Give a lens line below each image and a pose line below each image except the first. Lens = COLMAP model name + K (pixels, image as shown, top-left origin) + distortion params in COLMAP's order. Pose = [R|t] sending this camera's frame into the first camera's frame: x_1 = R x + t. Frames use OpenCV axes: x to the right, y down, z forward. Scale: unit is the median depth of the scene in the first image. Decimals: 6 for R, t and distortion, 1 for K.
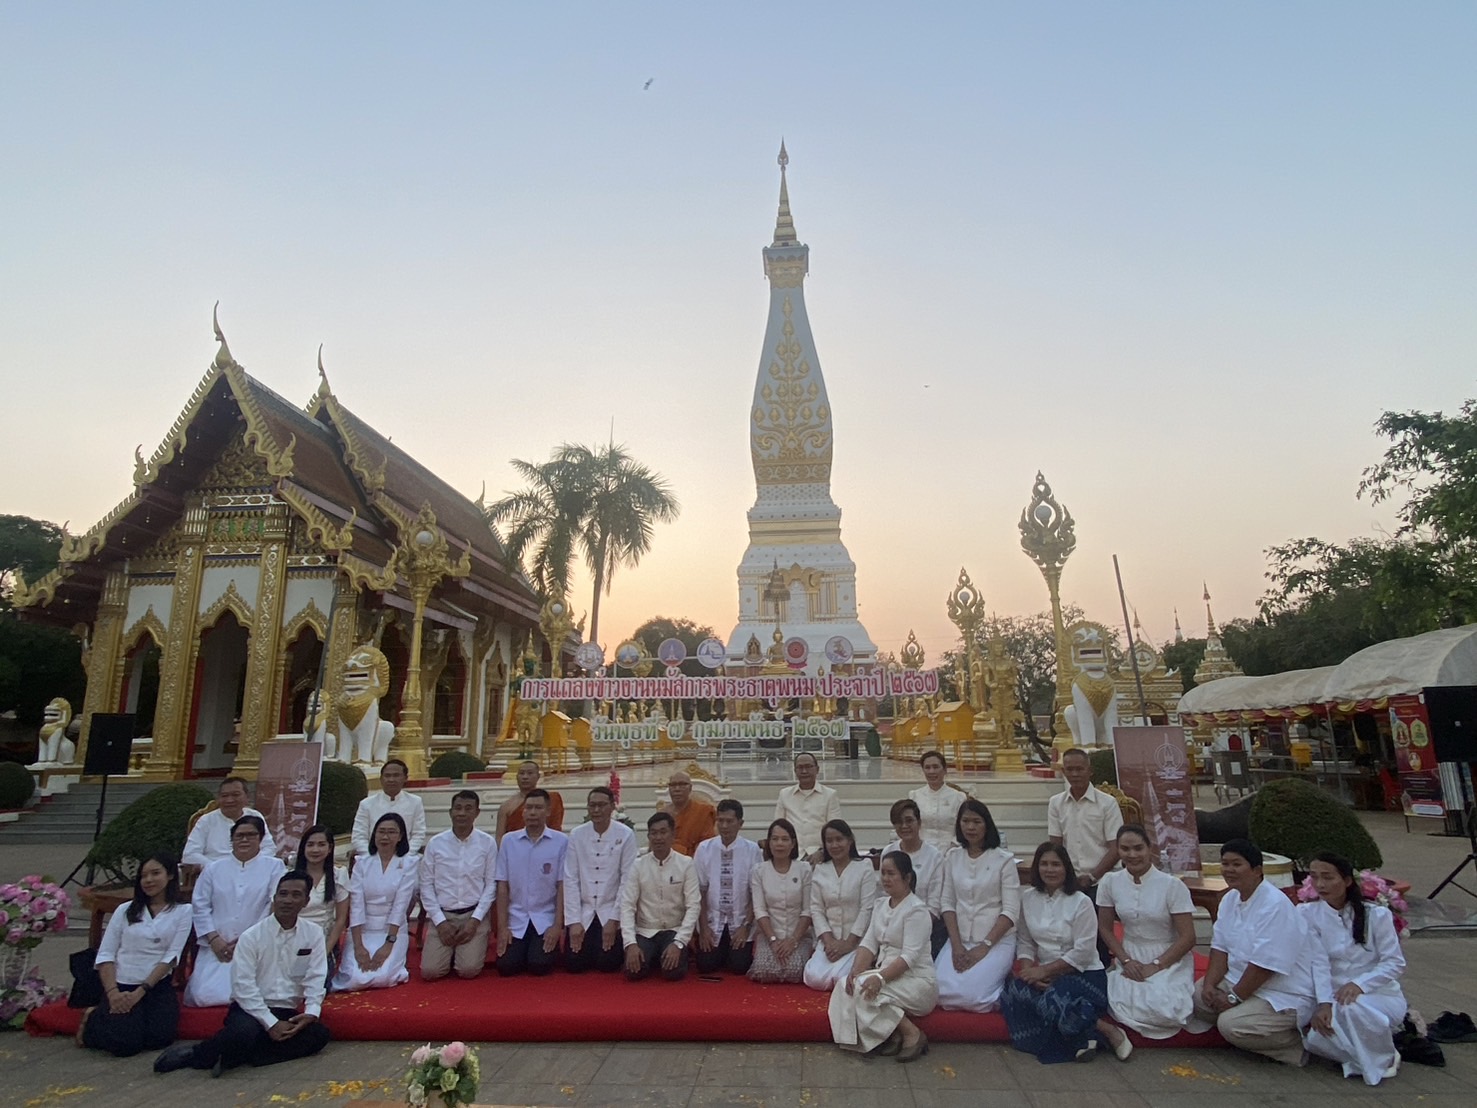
lens RADIAL K [[794.4, 0, 736.6], [0, 794.4, 560.0], [0, 0, 1]] dist [0.072476, -0.070095]
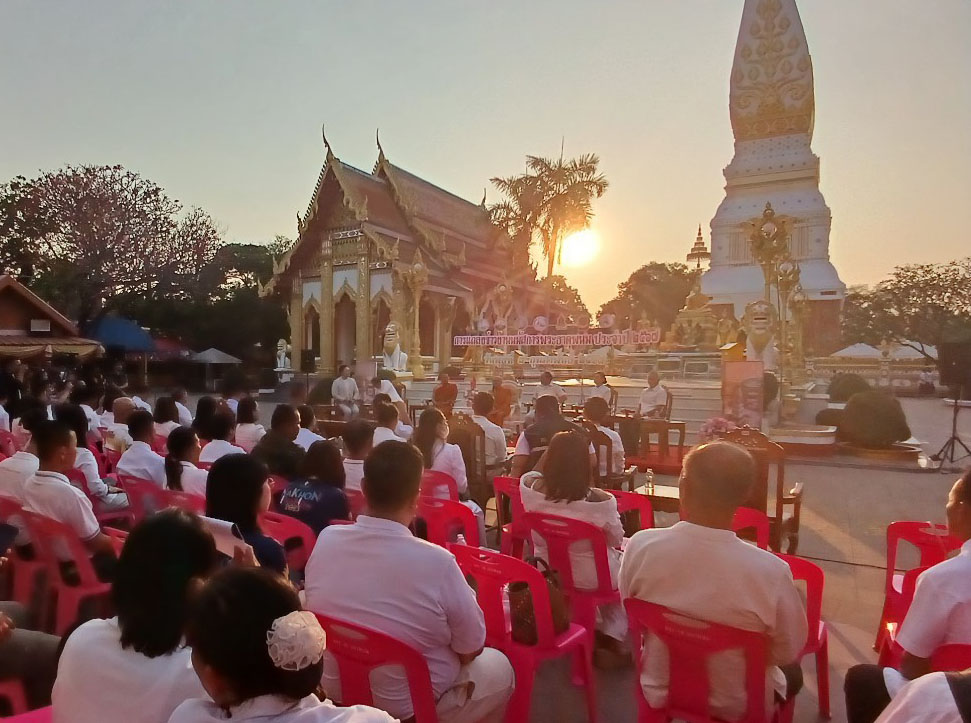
lens RADIAL K [[695.5, 0, 467.0], [0, 695.5, 363.4], [0, 0, 1]] dist [-0.005168, -0.000575]
pose [[0.920122, 0.018114, -0.391213, 0.279176], [0.070170, 0.975140, 0.210188, -0.097927], [0.385295, -0.220850, 0.895976, -0.397621]]
